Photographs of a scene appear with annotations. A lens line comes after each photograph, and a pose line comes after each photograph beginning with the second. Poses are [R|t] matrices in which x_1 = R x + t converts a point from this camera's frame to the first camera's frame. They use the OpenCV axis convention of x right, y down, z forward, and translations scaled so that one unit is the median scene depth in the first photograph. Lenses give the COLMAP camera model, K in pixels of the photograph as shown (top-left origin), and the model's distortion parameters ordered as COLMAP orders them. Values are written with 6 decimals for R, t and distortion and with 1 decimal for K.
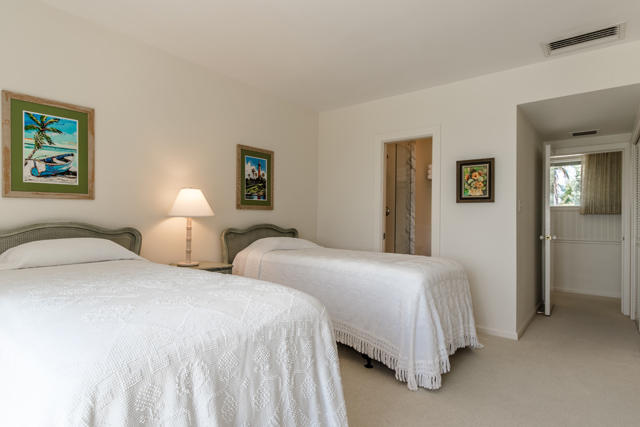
lens RADIAL K [[363.7, 0, 320.2], [0, 363.7, 216.4], [0, 0, 1]] dist [-0.001551, -0.000417]
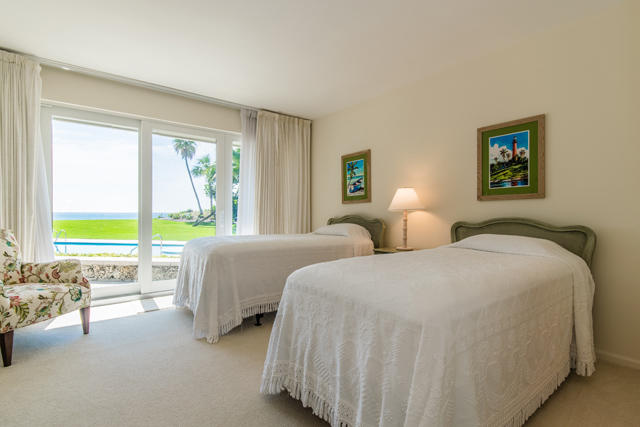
lens RADIAL K [[314.2, 0, 319.8], [0, 314.2, 210.9], [0, 0, 1]] dist [0.002689, 0.000243]
pose [[-0.244929, -0.028785, -0.969114, 0.602403], [-0.000966, 0.999566, -0.029445, 0.027017], [0.969540, -0.006276, -0.244851, 0.791285]]
